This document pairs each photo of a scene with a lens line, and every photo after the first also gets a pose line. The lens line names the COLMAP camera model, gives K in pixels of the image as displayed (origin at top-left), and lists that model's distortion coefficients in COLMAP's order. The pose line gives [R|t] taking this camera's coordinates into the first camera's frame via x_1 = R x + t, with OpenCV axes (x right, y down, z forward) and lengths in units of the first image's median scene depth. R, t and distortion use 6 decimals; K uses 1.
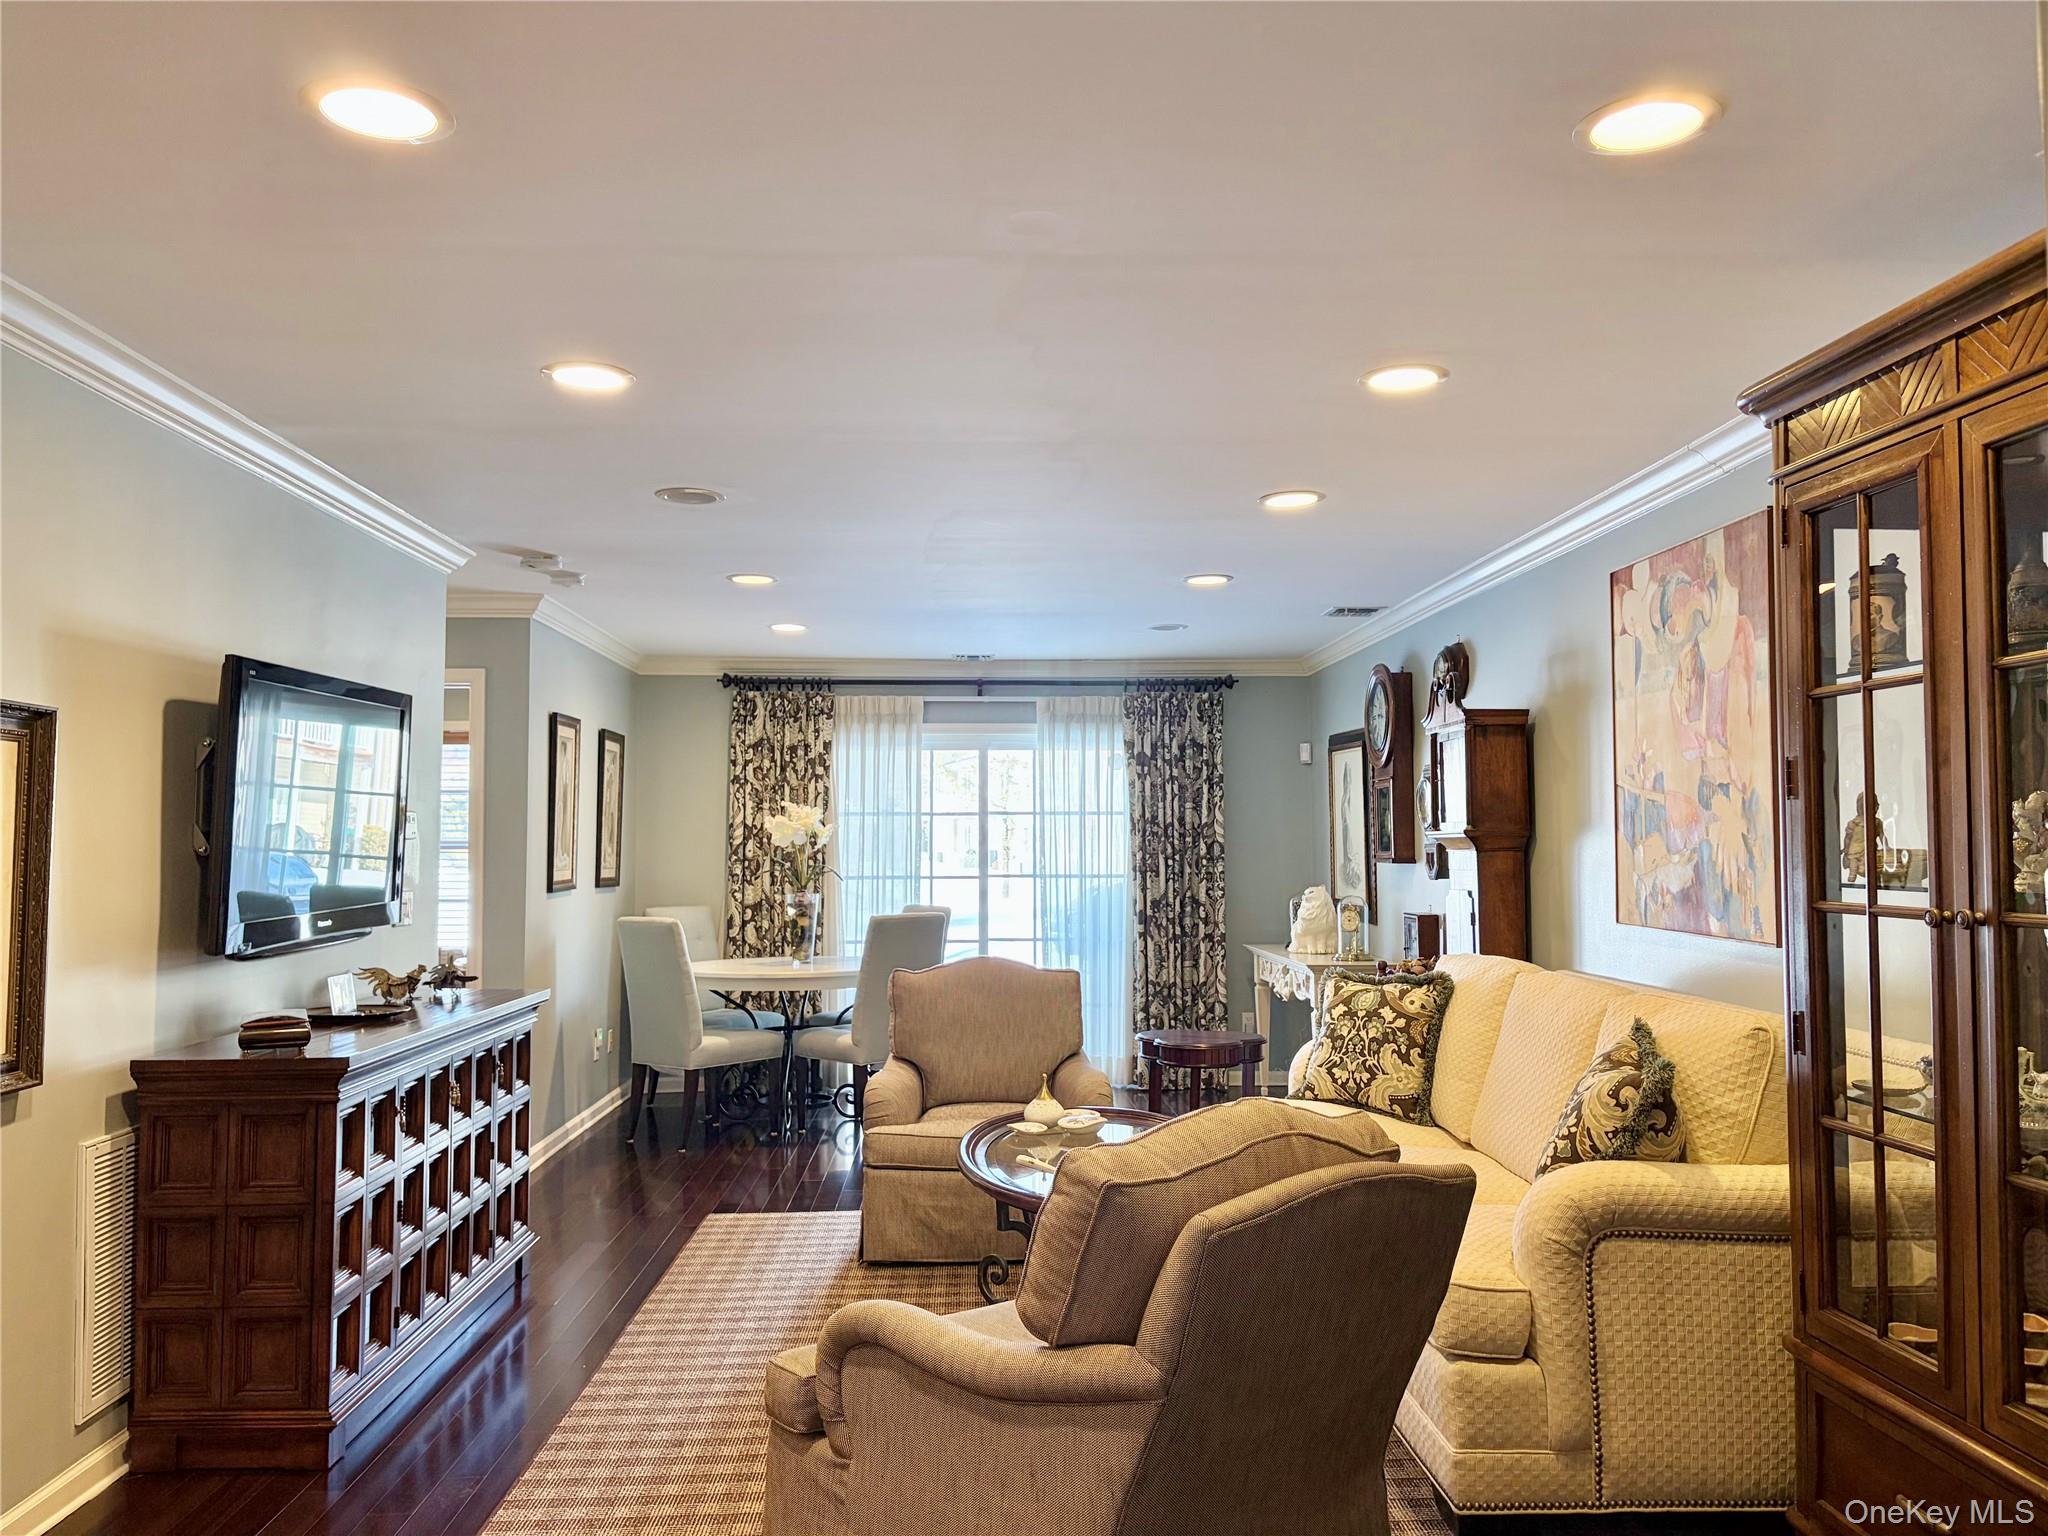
lens RADIAL K [[1533.2, 0, 1029.0], [0, 1533.2, 771.9], [0, 0, 1]] dist [0.041305, -0.070672]
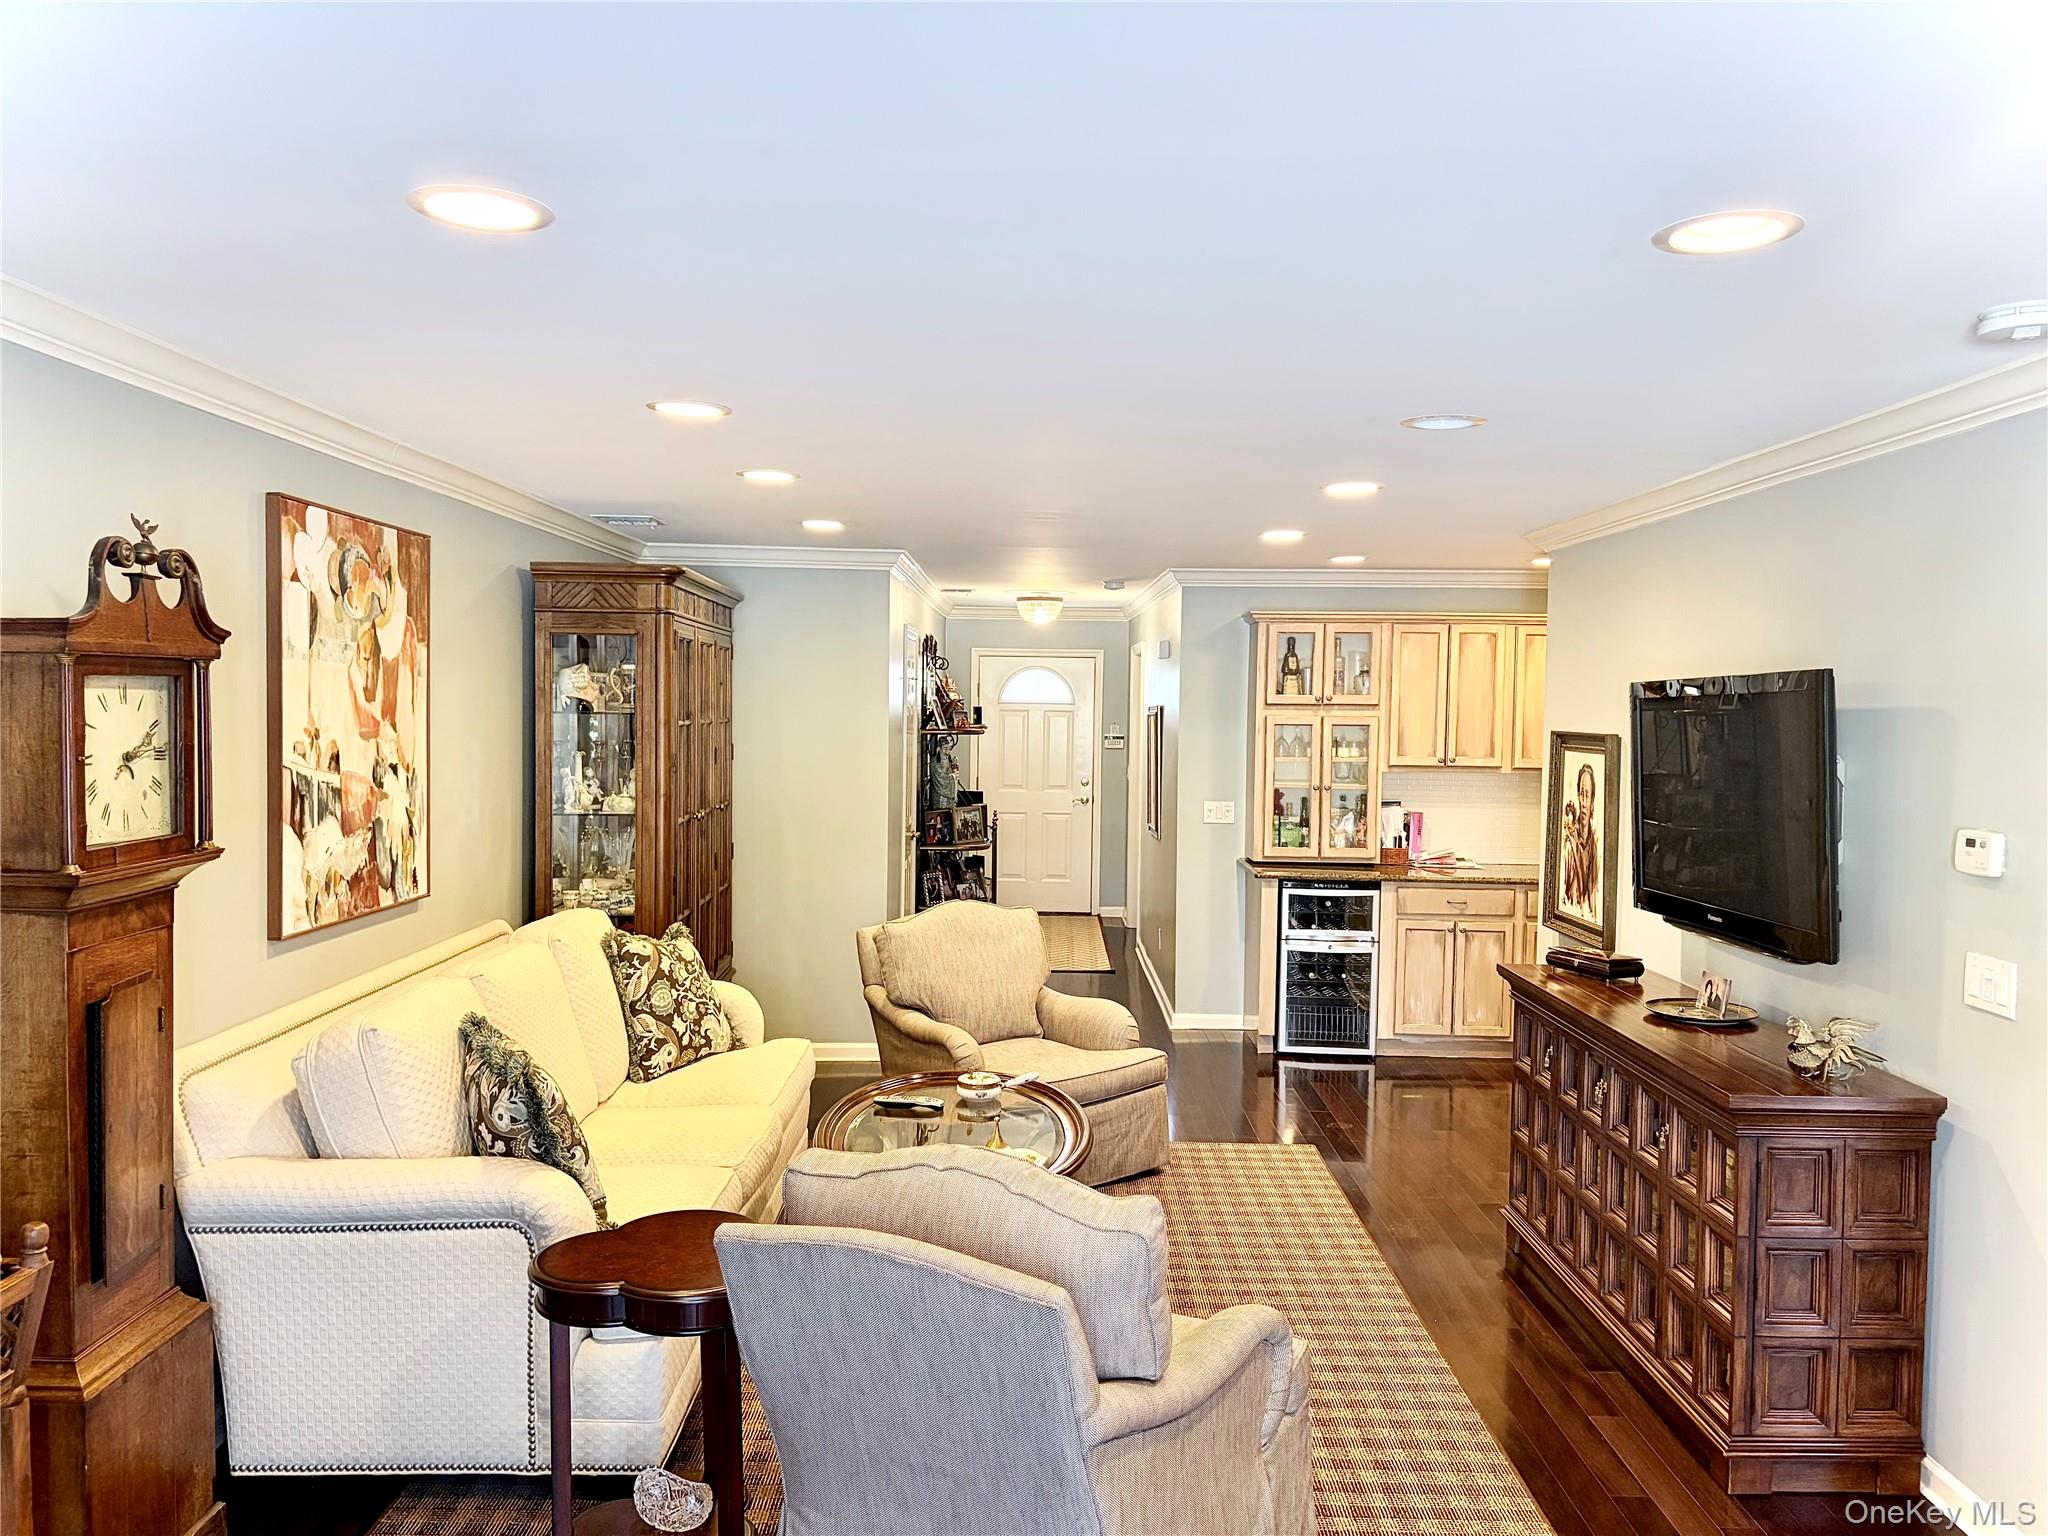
lens RADIAL K [[1533.2, 0, 1029.0], [0, 1533.2, 771.9], [0, 0, 1]] dist [0.041305, -0.070672]
pose [[-0.998624, -0.015334, 0.050143, -0.052575], [-0.015500, 0.999876, -0.002921, 0.009082], [-0.050092, -0.003694, -0.998738, 1.988844]]
